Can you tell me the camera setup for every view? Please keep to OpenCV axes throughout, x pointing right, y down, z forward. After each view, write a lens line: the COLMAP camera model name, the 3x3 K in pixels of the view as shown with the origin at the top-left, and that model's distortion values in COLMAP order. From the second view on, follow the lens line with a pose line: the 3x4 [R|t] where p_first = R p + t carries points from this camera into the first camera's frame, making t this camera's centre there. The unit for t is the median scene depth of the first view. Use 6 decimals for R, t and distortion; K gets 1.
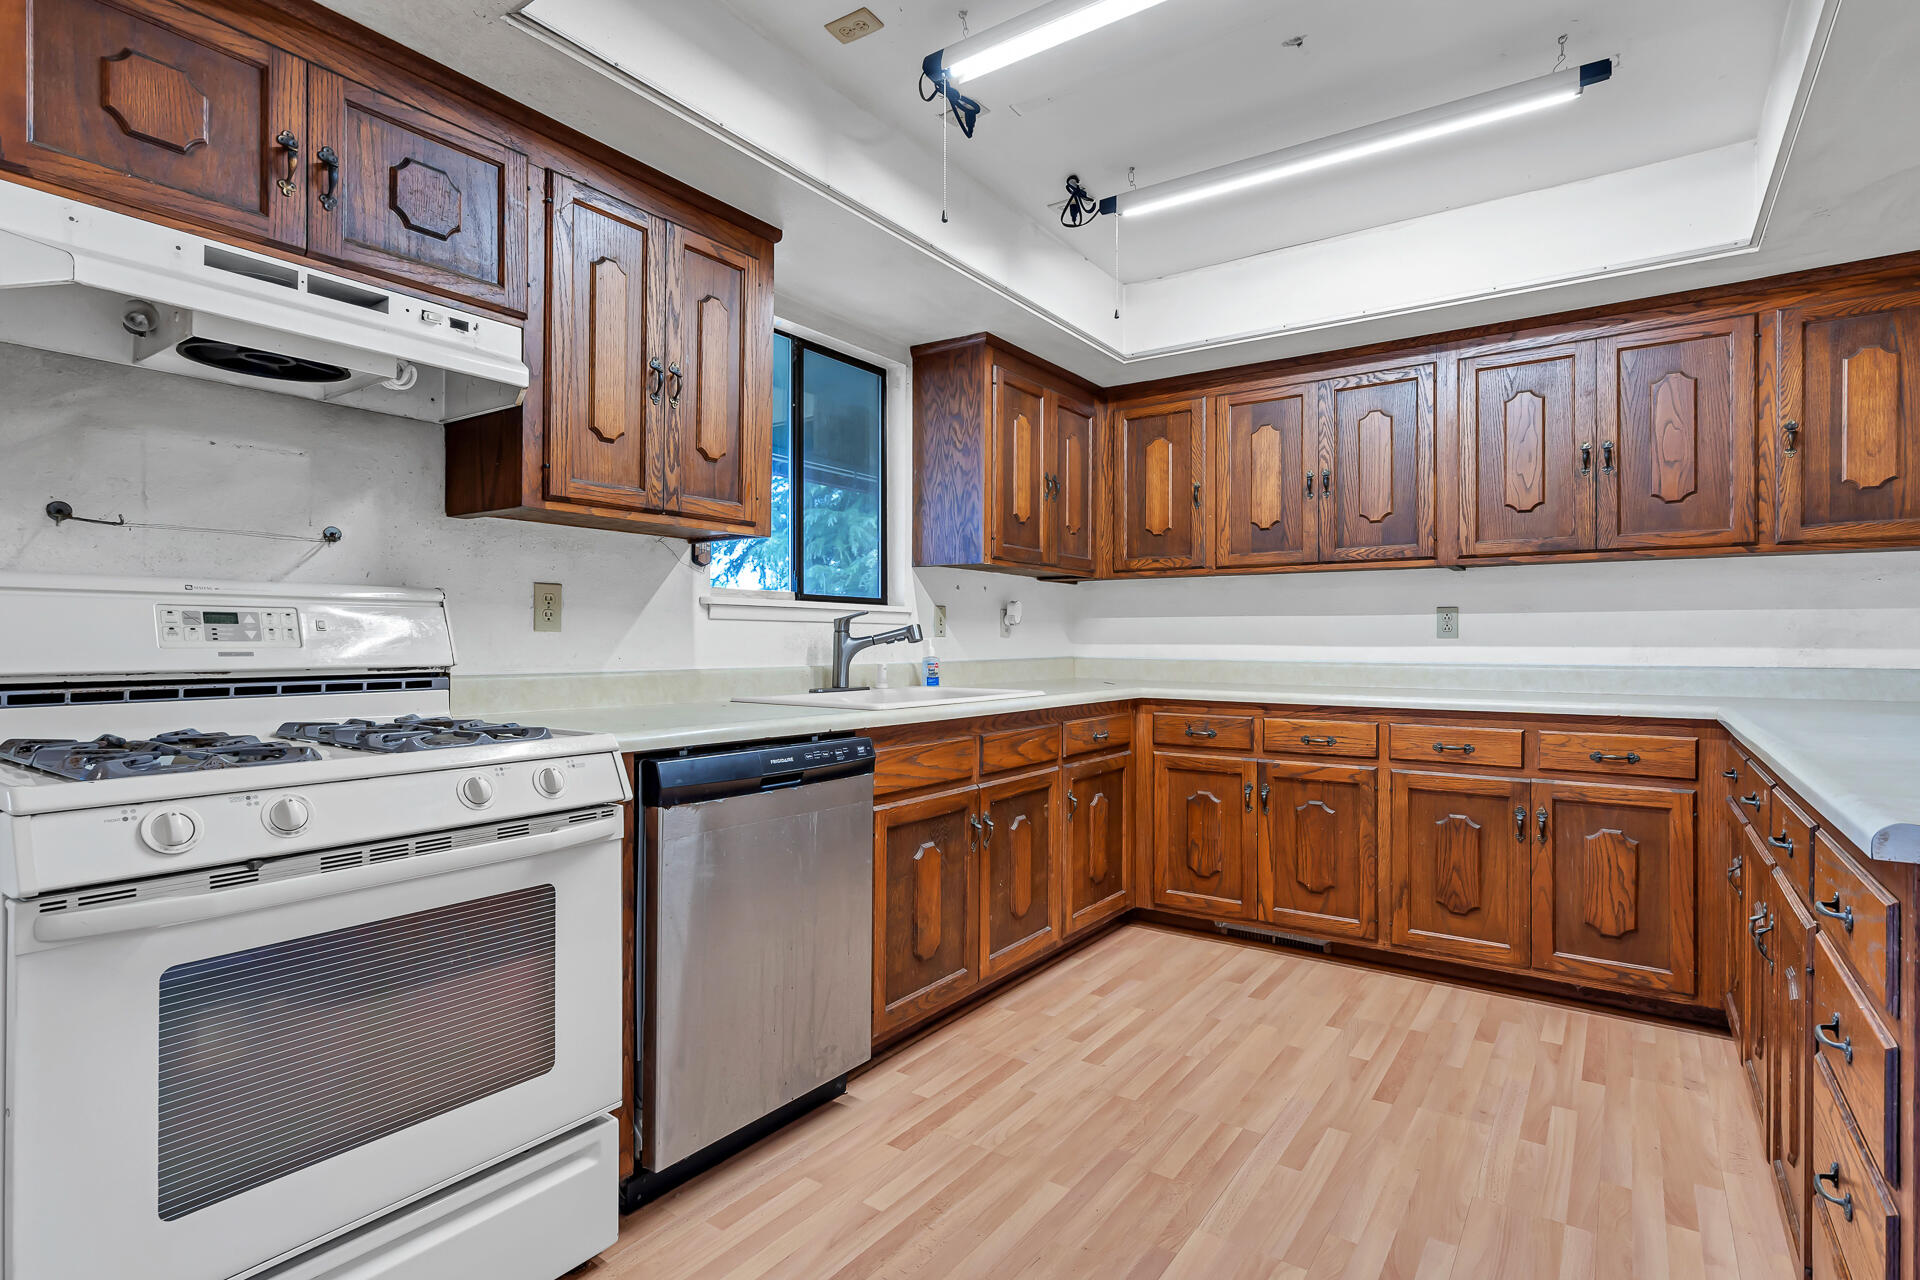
lens RADIAL K [[954.5, 0, 966.7], [0, 954.5, 638.4], [0, 0, 1]] dist [0.000745, 0.003473]
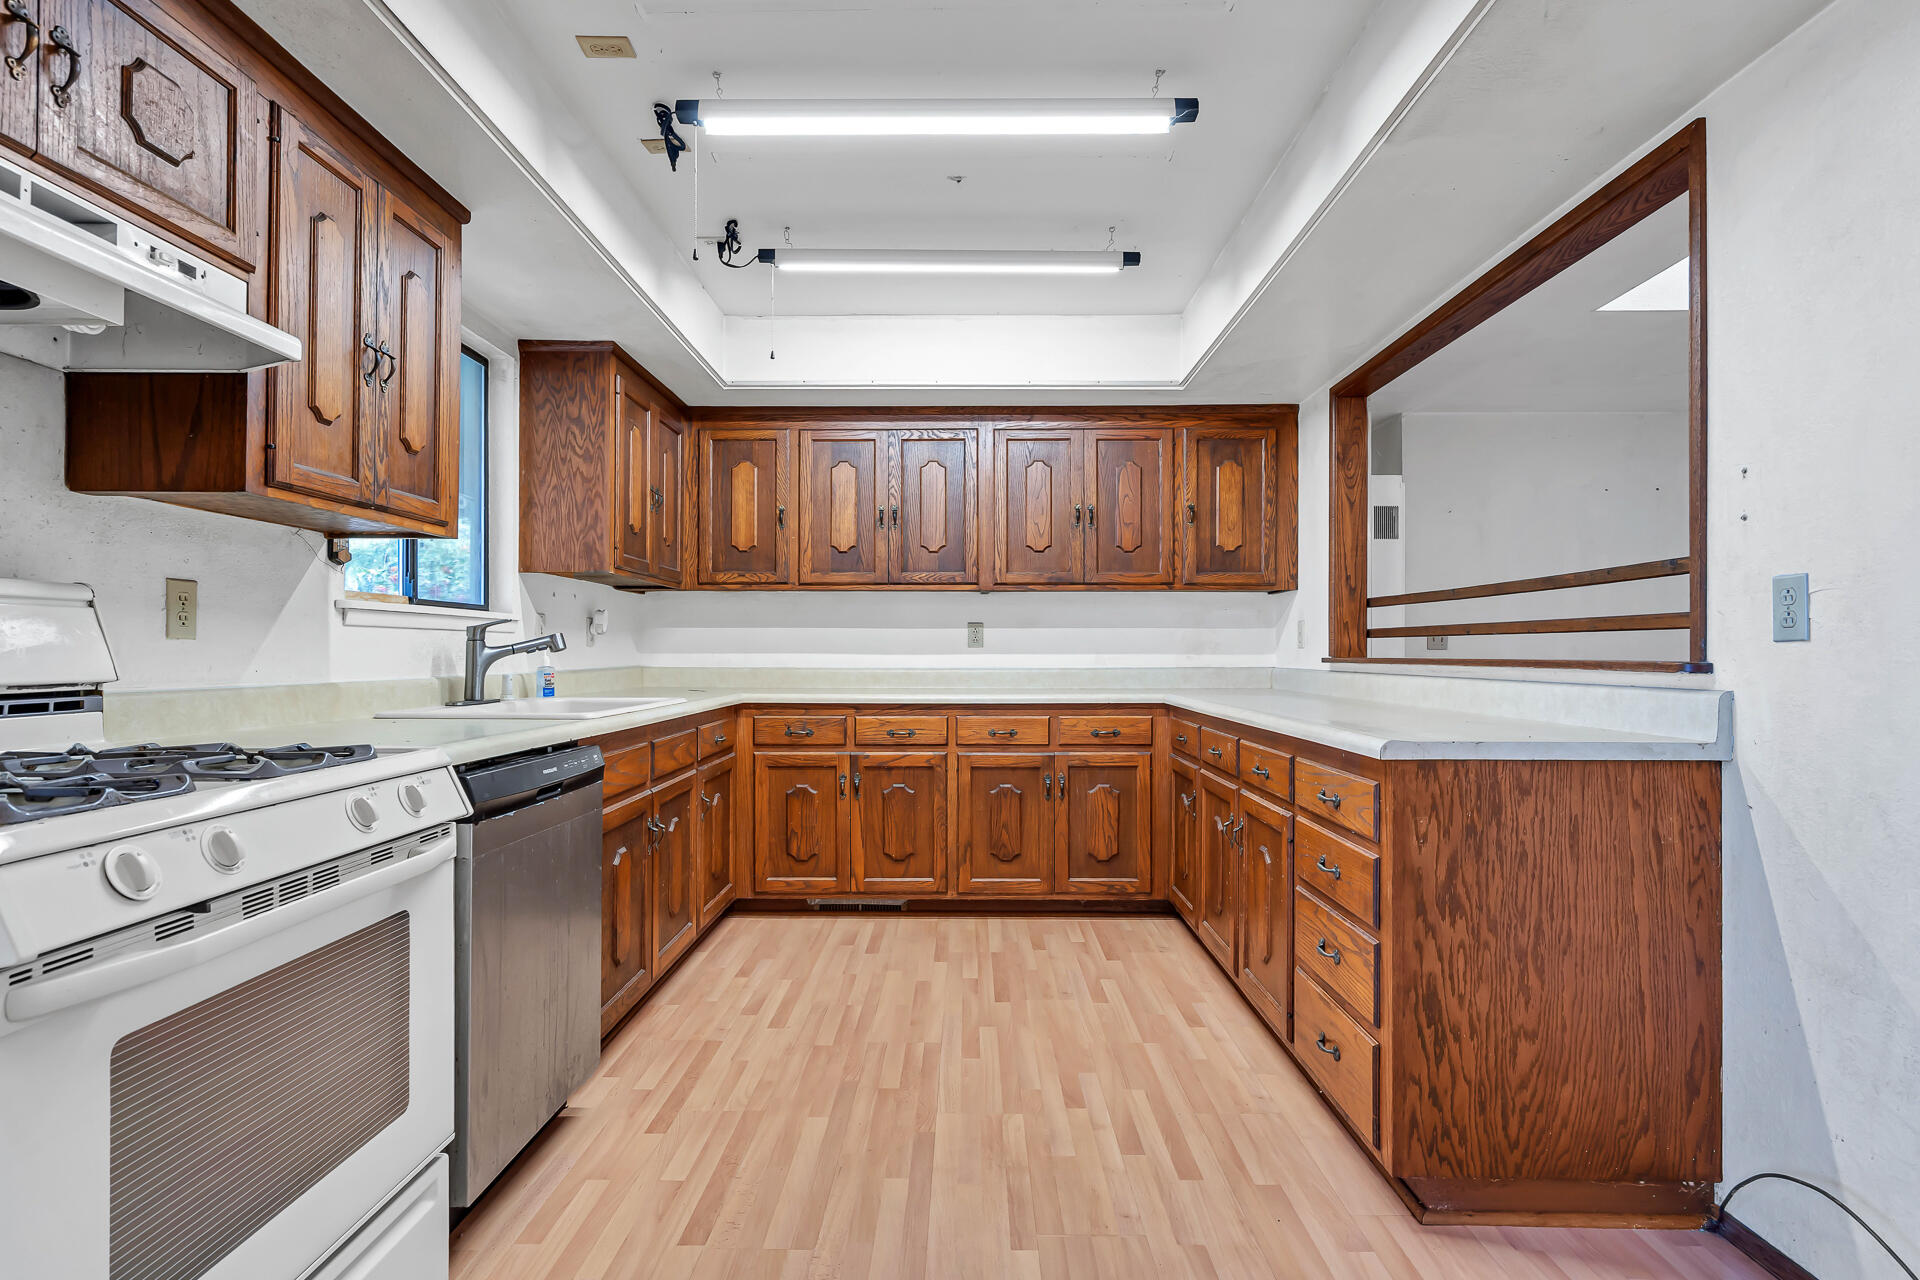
lens RADIAL K [[954.5, 0, 969.0], [0, 954.5, 646.7], [0, 0, 1]] dist [0.000745, 0.003473]
pose [[0.826824, 0.000878, 0.562461, -0.279893], [-0.000040, 0.999999, -0.001502, 0.000631], [-0.562461, 0.001219, 0.826823, -0.045490]]
